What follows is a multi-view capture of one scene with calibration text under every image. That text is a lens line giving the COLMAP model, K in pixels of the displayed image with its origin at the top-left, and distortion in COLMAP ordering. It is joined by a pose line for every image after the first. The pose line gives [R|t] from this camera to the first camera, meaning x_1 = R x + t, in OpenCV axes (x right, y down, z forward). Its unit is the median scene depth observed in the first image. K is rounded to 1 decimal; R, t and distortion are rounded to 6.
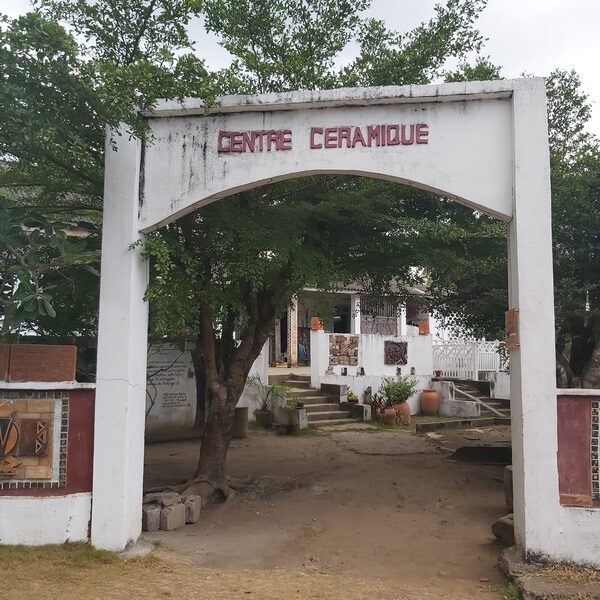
lens RADIAL K [[615.9, 0, 300.0], [0, 615.9, 300.0], [0, 0, 1]] dist [0.186386, -0.487255]
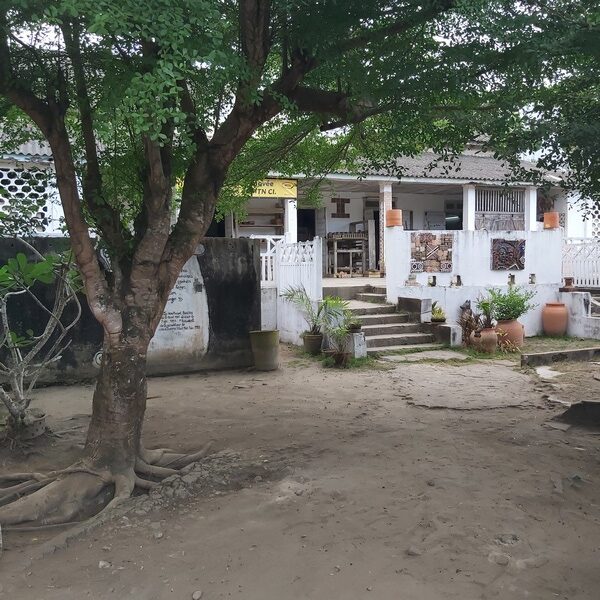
lens RADIAL K [[615.9, 0, 300.0], [0, 615.9, 300.0], [0, 0, 1]] dist [0.186386, -0.487255]
pose [[0.976387, -0.005671, -0.215955, 0.079291], [0.036484, 0.989625, 0.138963, 0.028187], [0.212927, -0.143560, 0.966464, 0.235896]]
